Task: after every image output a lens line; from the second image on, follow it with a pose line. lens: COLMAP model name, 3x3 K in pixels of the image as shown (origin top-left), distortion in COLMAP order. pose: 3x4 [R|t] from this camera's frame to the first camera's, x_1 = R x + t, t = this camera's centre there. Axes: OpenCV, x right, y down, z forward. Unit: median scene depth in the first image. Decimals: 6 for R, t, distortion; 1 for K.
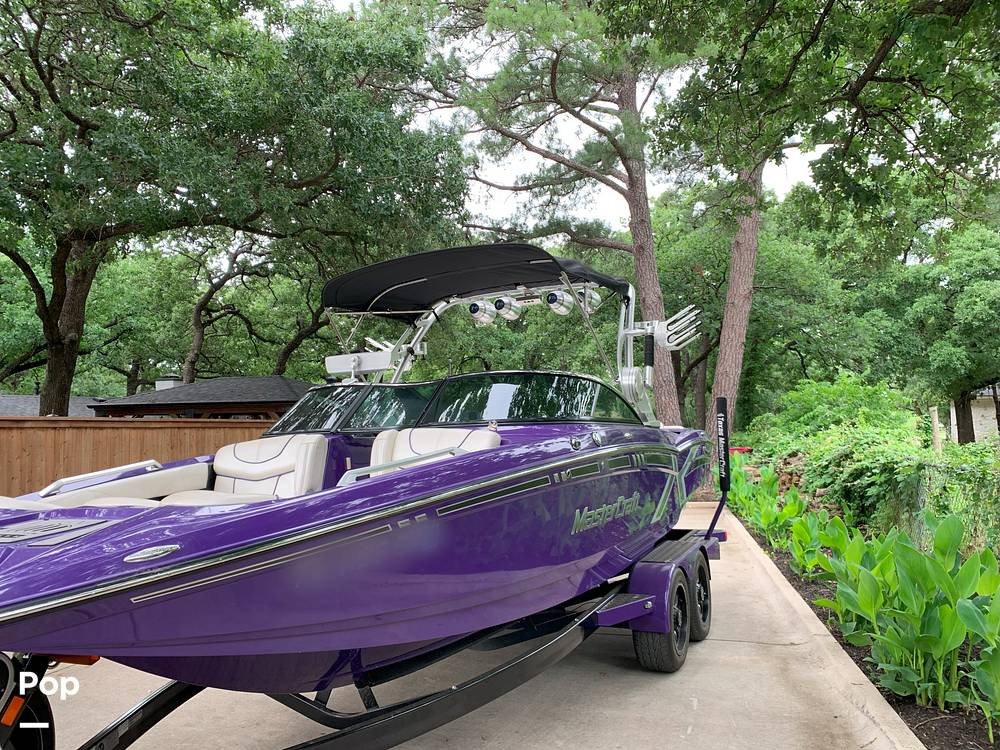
lens RADIAL K [[783.1, 0, 516.8], [0, 783.1, 373.6], [0, 0, 1]] dist [0.032024, -0.058690]
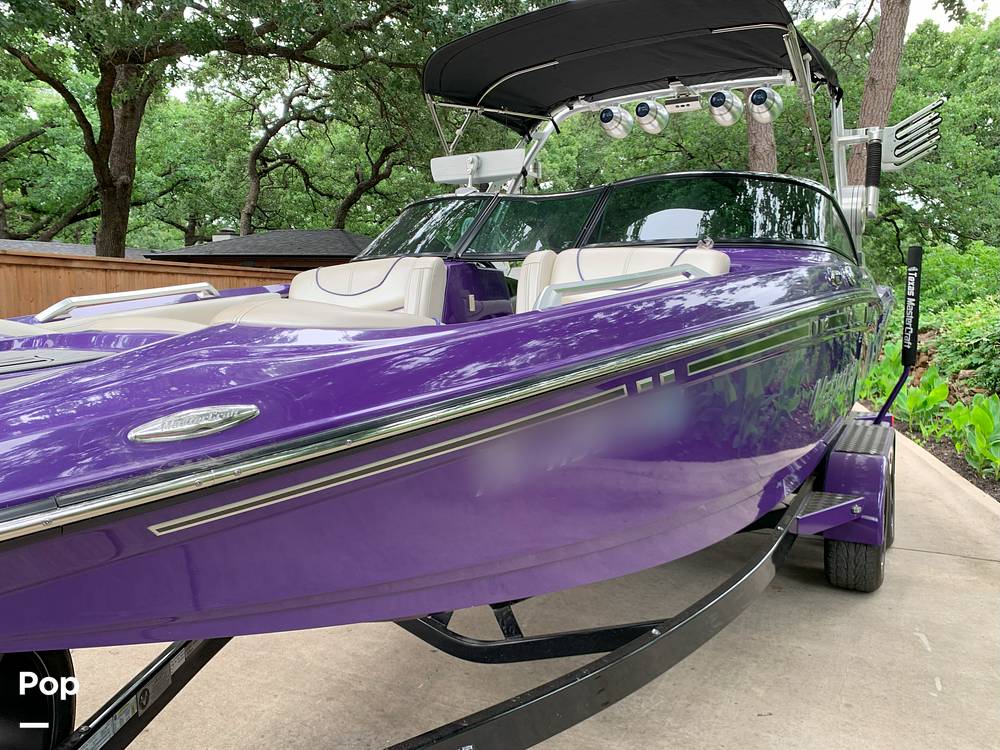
lens RADIAL K [[782.5, 0, 501.4], [0, 782.5, 381.5], [0, 0, 1]] dist [0.028814, -0.052214]
pose [[0.996110, 0.041271, -0.077850, -0.059163], [-0.027299, 0.984602, 0.172668, 0.028672], [0.083778, -0.169871, 0.981899, 0.132942]]
